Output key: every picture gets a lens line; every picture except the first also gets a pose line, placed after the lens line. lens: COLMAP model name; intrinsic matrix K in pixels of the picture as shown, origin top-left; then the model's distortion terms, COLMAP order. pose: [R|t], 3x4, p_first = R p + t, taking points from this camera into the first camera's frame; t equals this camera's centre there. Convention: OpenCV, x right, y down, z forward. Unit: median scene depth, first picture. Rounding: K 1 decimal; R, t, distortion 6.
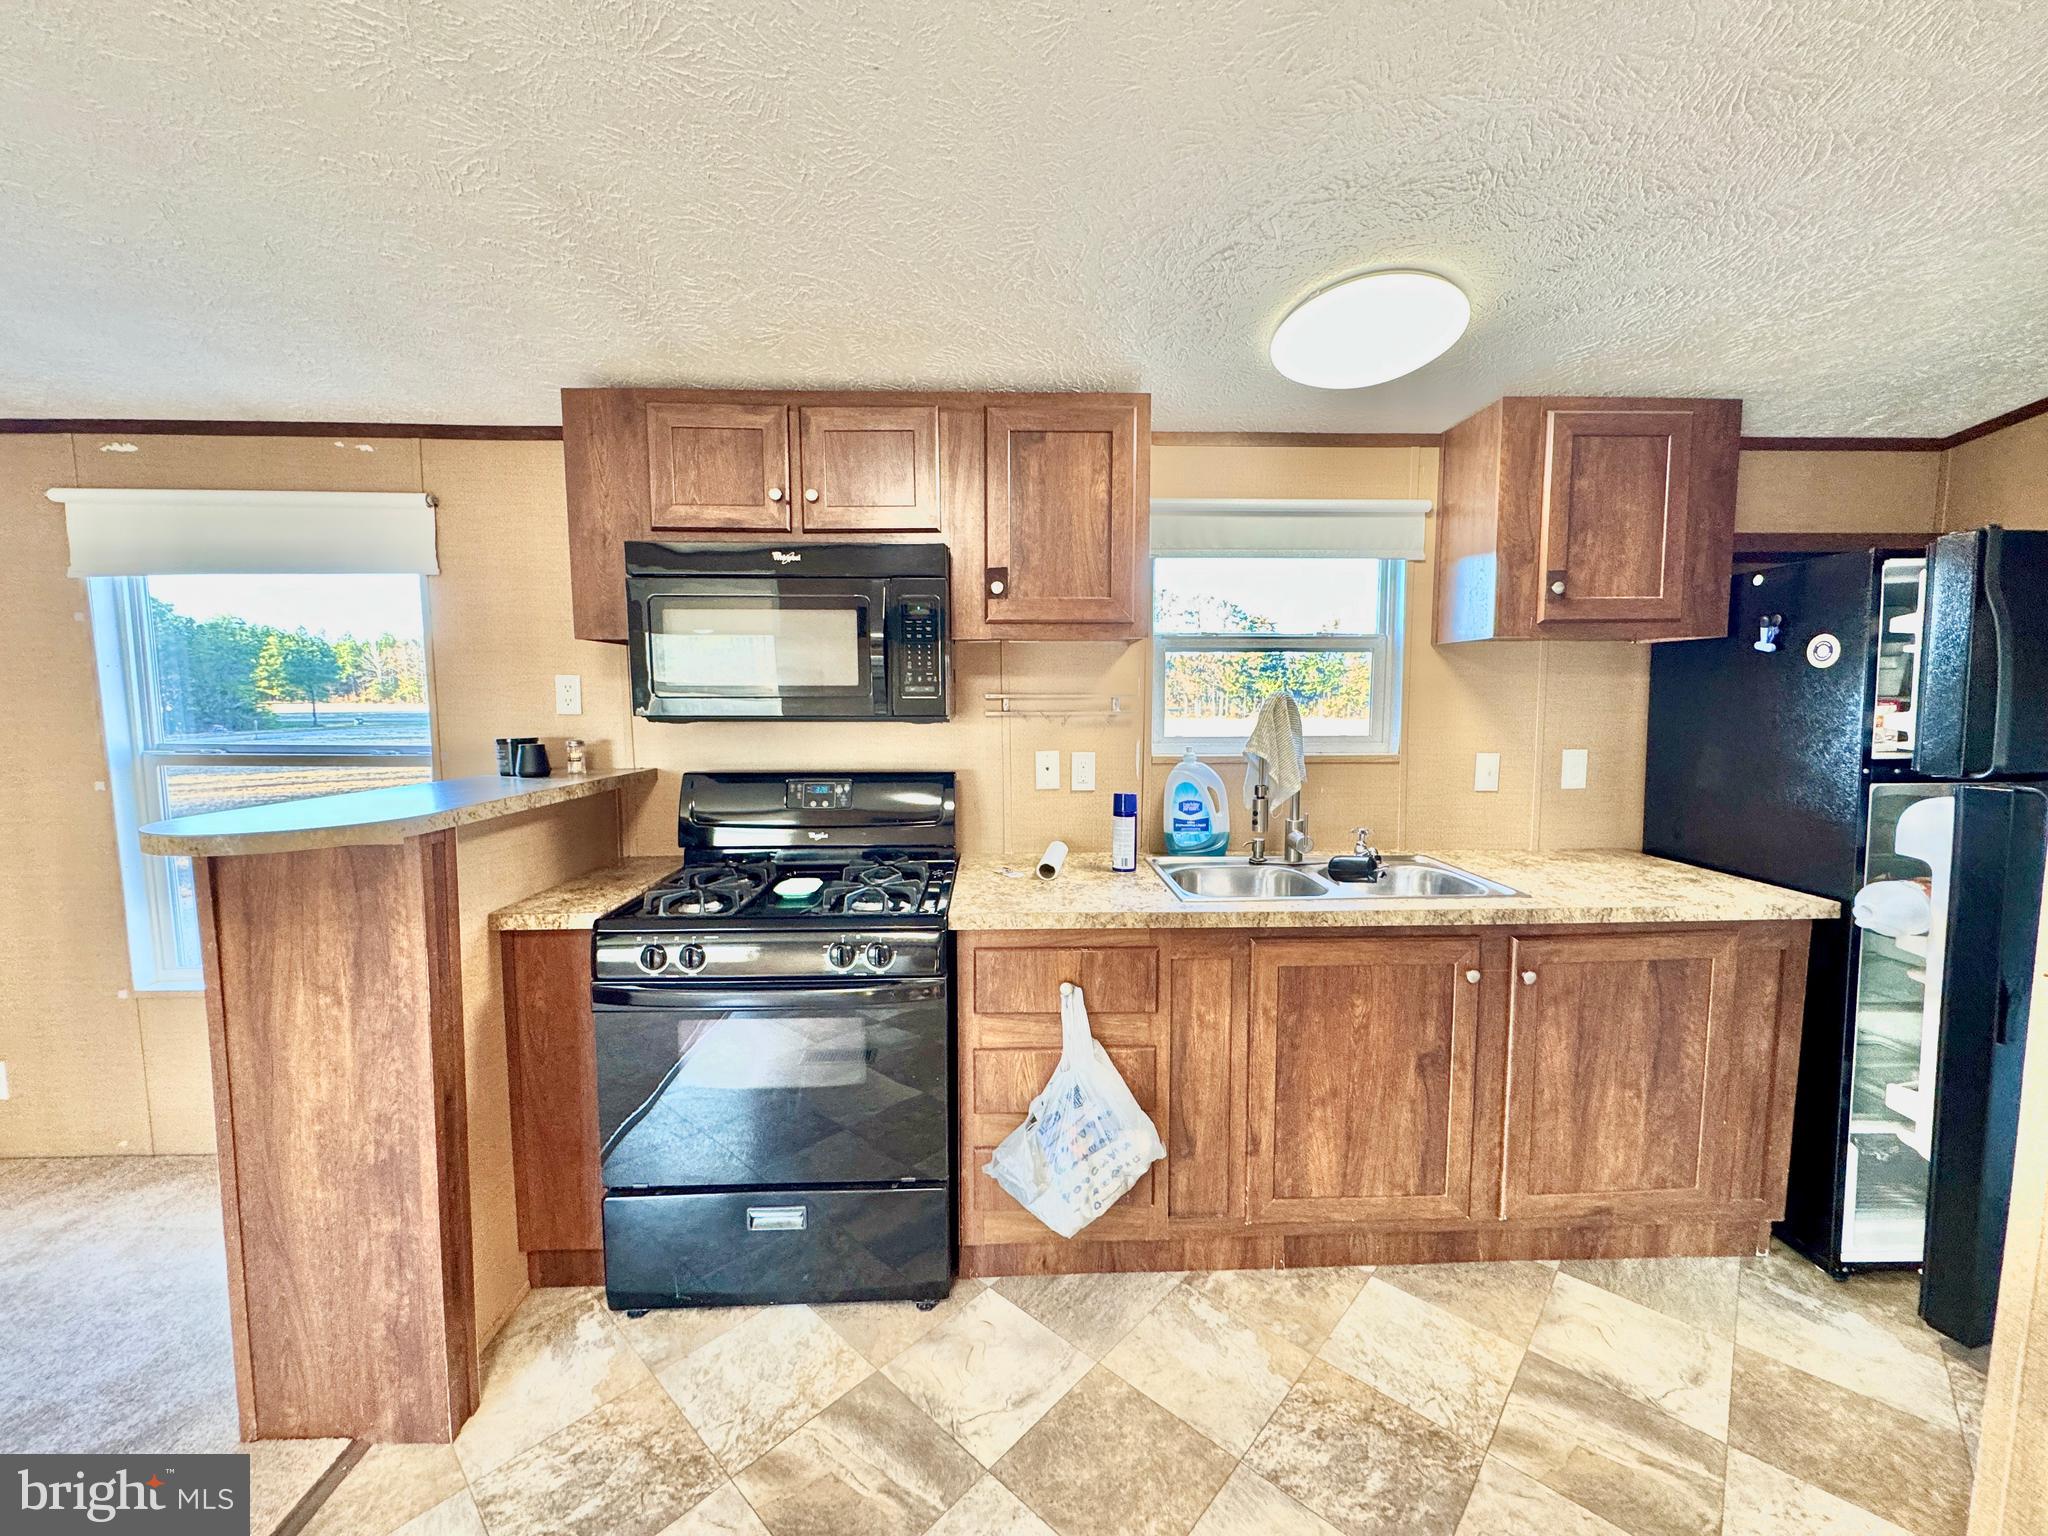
lens RADIAL K [[812.5, 0, 1024.0], [0, 812.5, 768.0], [0, 0, 1]] dist [-0.001064, -0.000104]
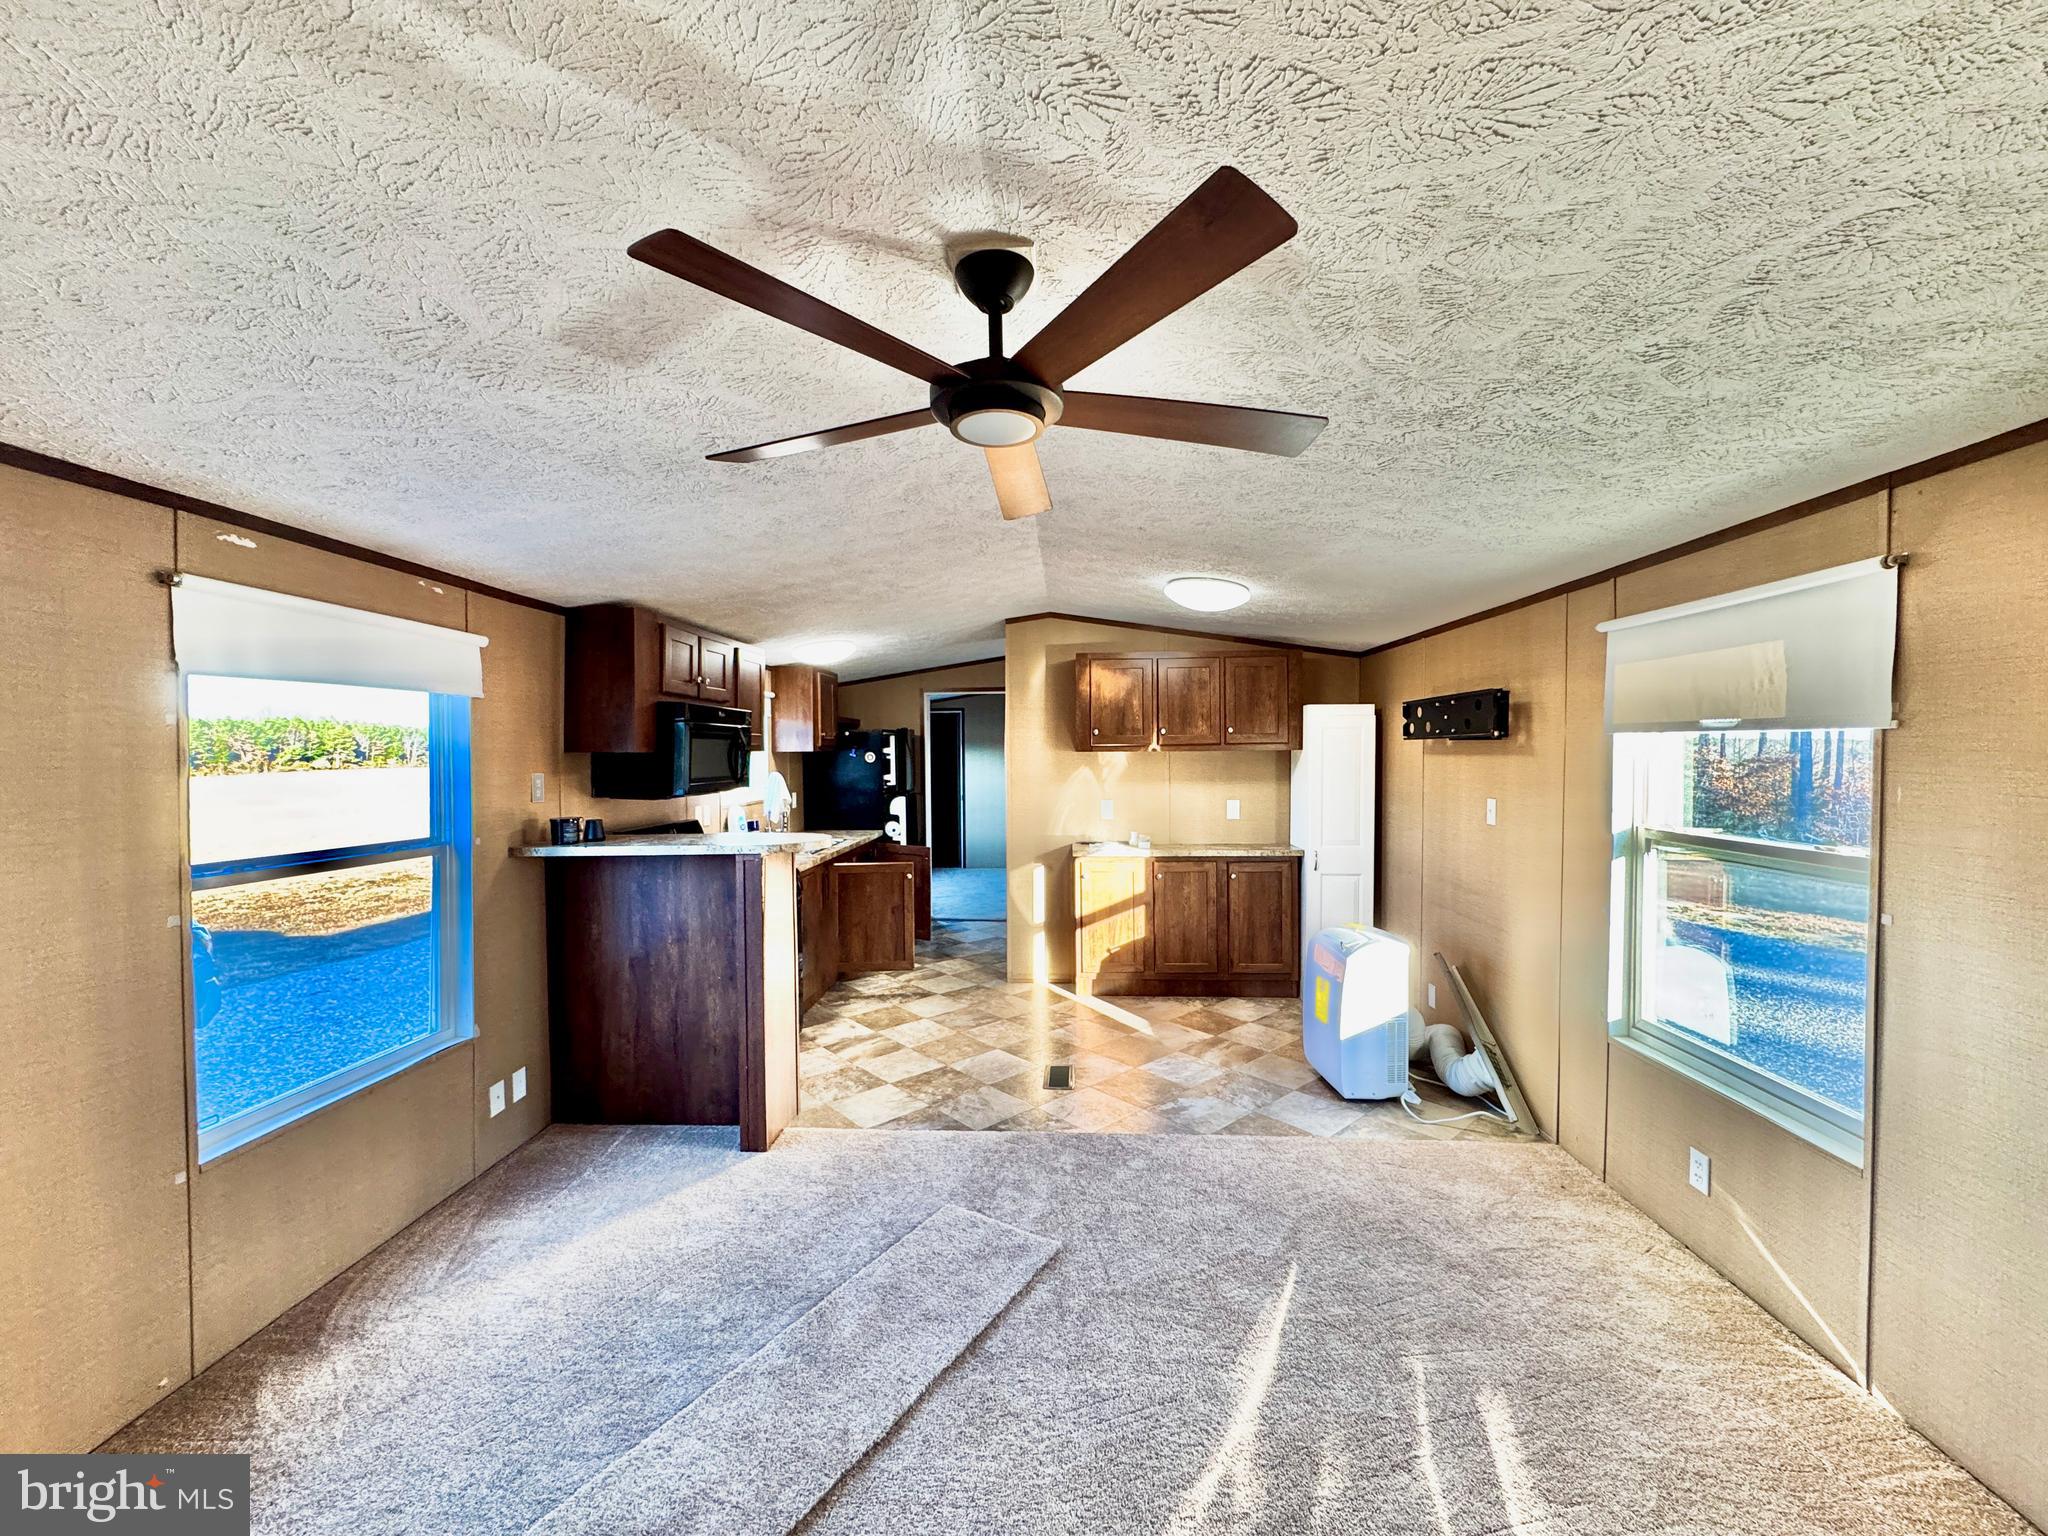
lens RADIAL K [[812.5, 0, 1024.0], [0, 812.5, 768.0], [0, 0, 1]] dist [-0.001064, -0.000104]
pose [[0.090893, -0.018430, 0.995690, -2.200530], [0.093873, 0.995535, 0.009858, -0.069789], [-0.991426, 0.092572, 0.092217, 0.057433]]
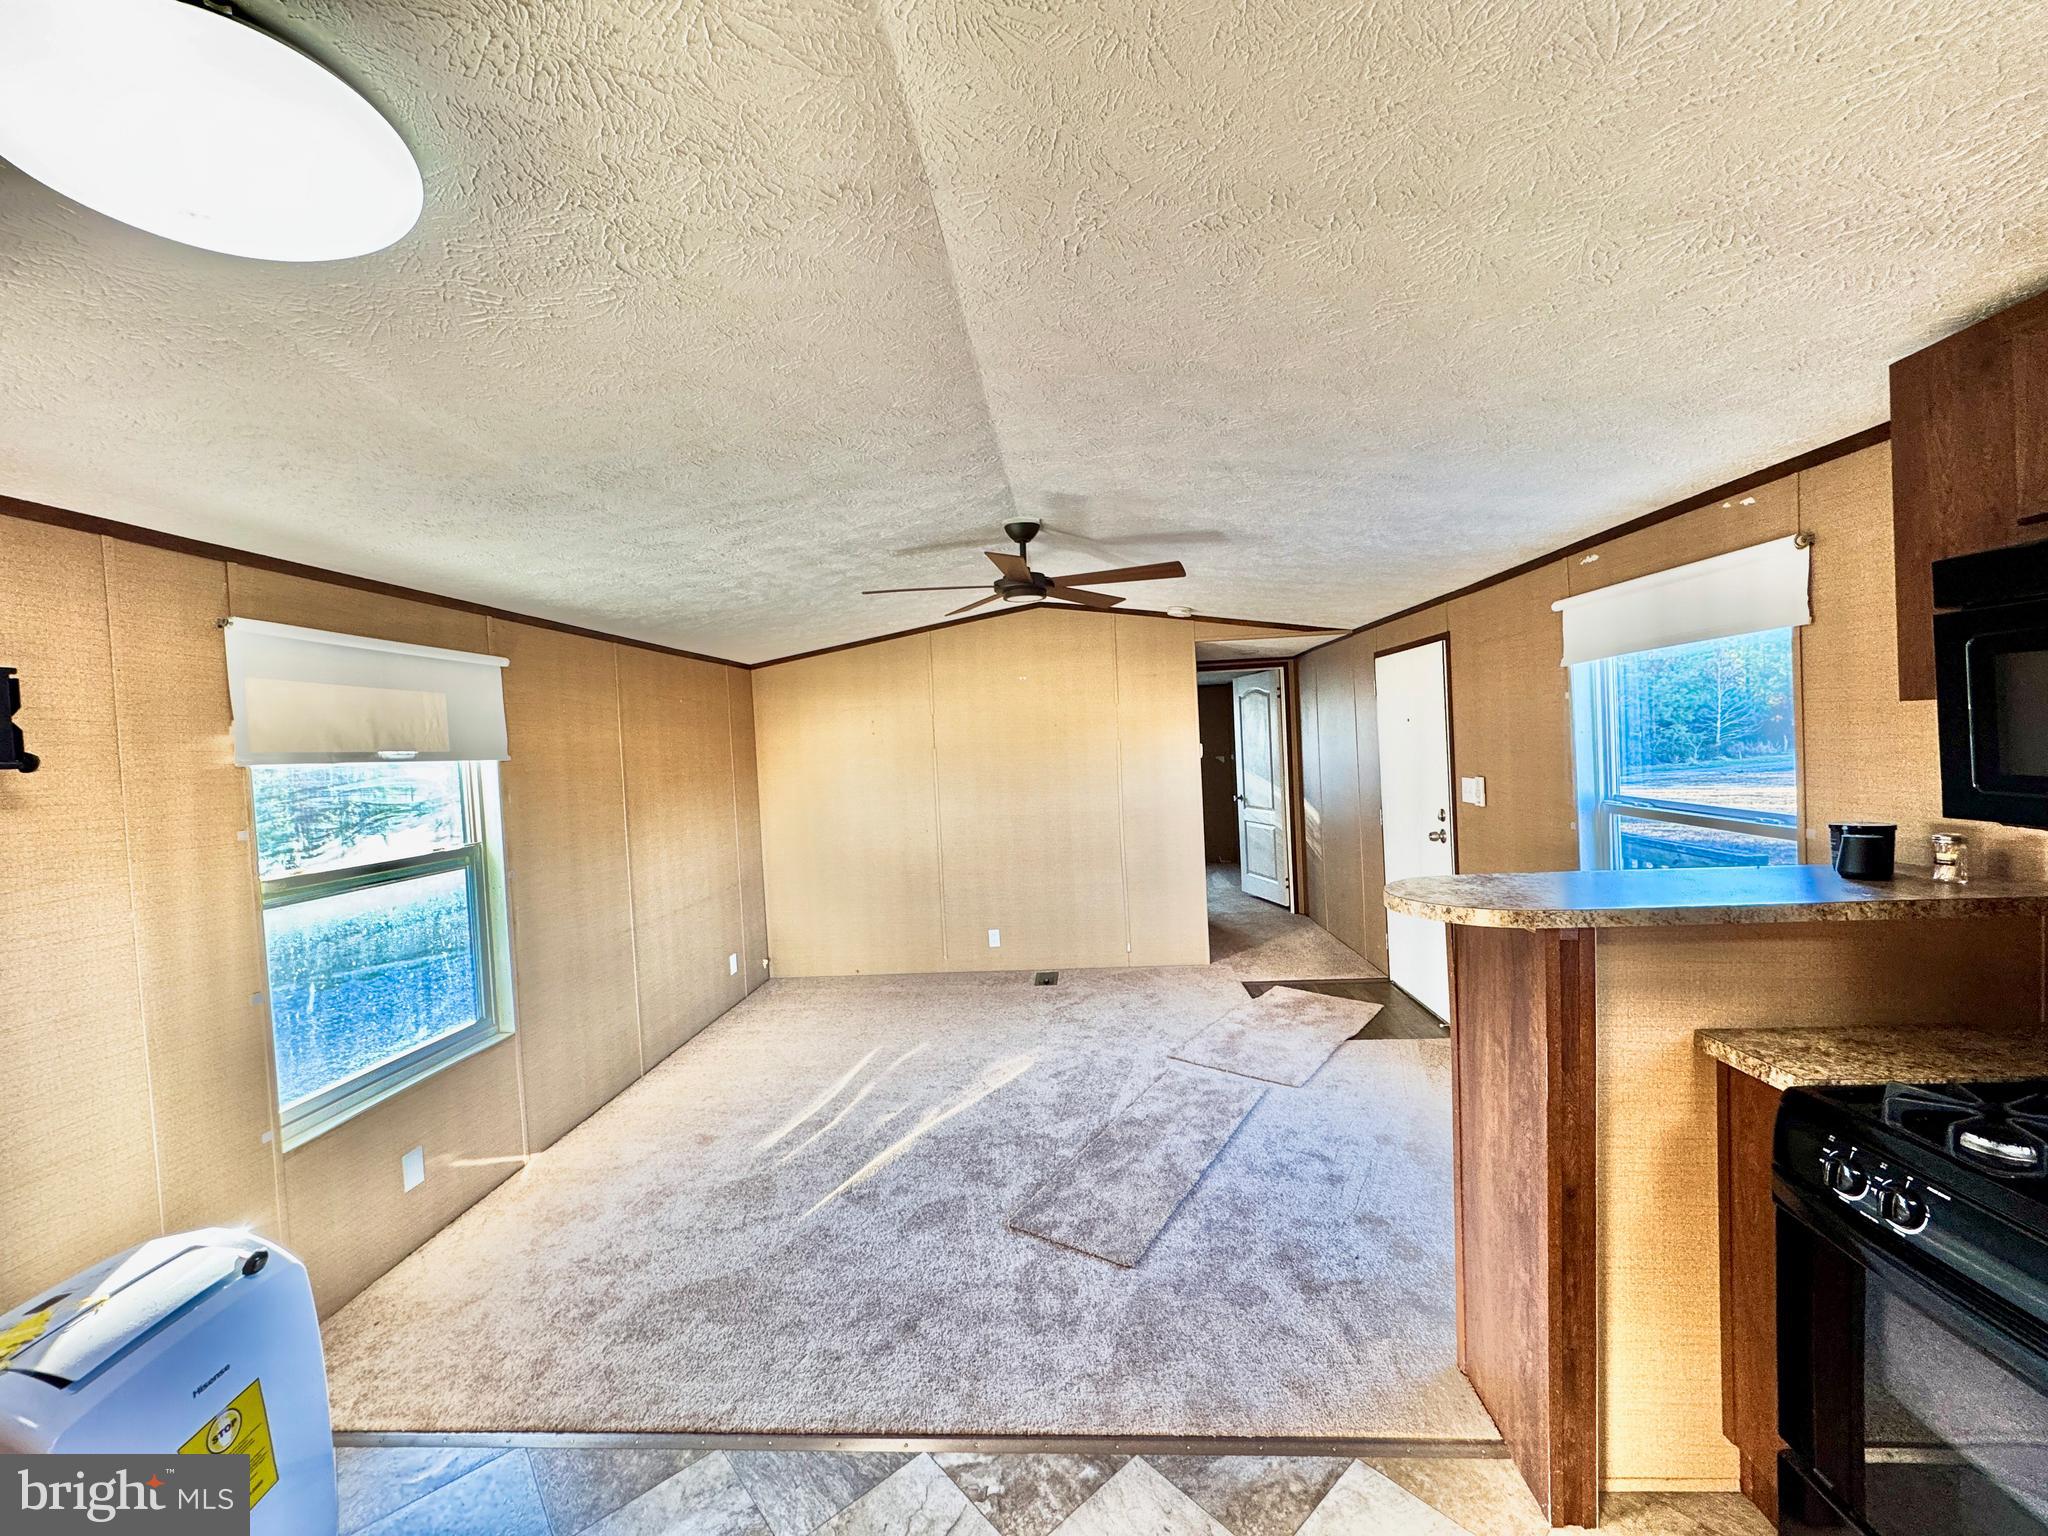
lens RADIAL K [[812.5, 0, 1024.0], [0, 812.5, 768.0], [0, 0, 1]] dist [-0.001064, -0.000104]
pose [[-0.100494, 0.035920, -0.994289, 0.256351], [-0.039230, 0.998428, 0.040035, -0.100538], [0.994164, 0.043029, -0.098927, 0.304614]]
